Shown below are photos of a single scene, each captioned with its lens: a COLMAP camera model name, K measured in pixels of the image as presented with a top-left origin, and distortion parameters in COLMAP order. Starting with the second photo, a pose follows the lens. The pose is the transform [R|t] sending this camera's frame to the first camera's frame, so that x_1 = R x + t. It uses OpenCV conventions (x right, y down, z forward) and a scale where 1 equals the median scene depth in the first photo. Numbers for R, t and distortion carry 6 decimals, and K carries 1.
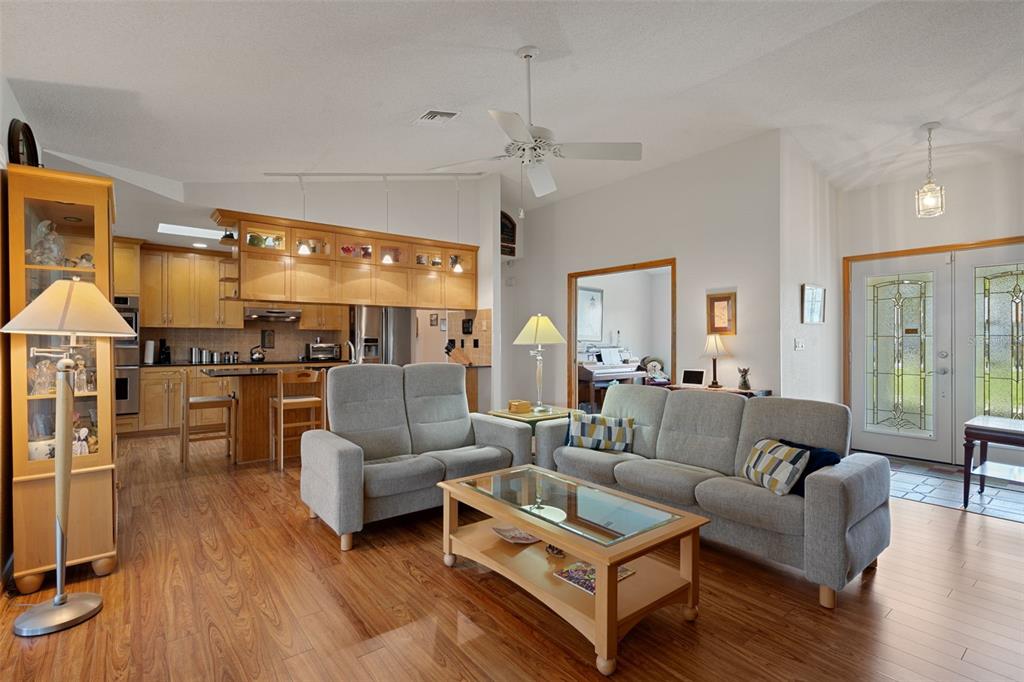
lens RADIAL K [[481.7, 0, 516.6], [0, 481.7, 338.8], [0, 0, 1]] dist [-0.002156, 0.001211]
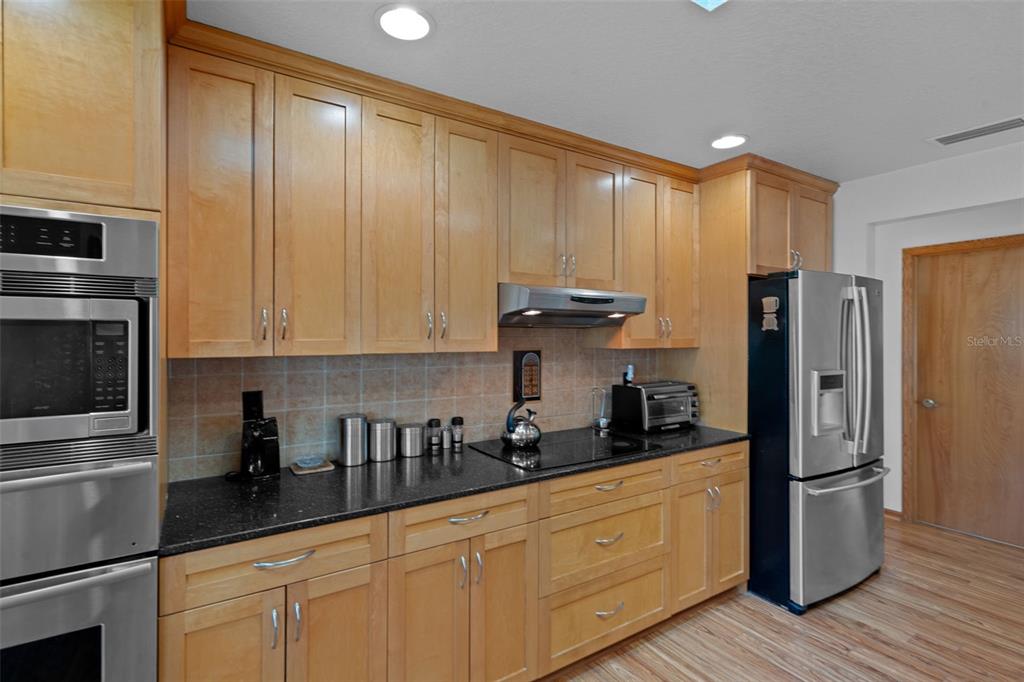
lens RADIAL K [[481.7, 0, 545.5], [0, 481.7, 331.9], [0, 0, 1]] dist [-0.002156, 0.001211]
pose [[0.998656, -0.003390, -0.051712, -0.544810], [0.003228, 0.999990, -0.003225, -0.034978], [0.051723, 0.003053, 0.998657, 0.720268]]
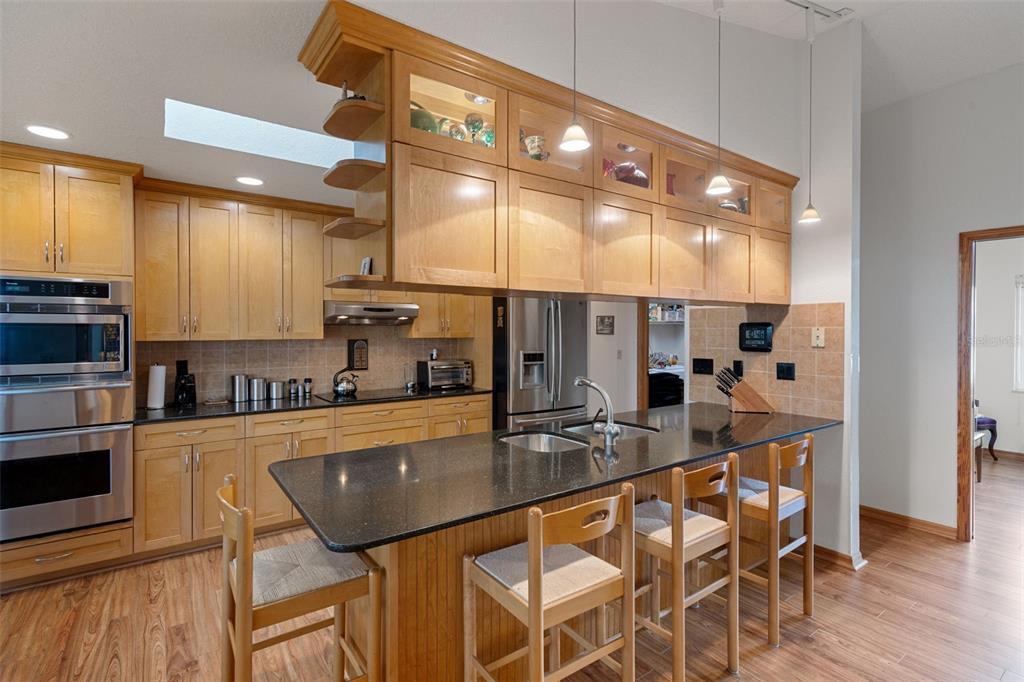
lens RADIAL K [[481.7, 0, 520.4], [0, 481.7, 331.9], [0, 0, 1]] dist [-0.002156, 0.001211]
pose [[0.999477, -0.002140, -0.032271, -0.337233], [0.002436, 0.999955, 0.009137, -0.036197], [0.032250, -0.009211, 0.999437, 0.472094]]
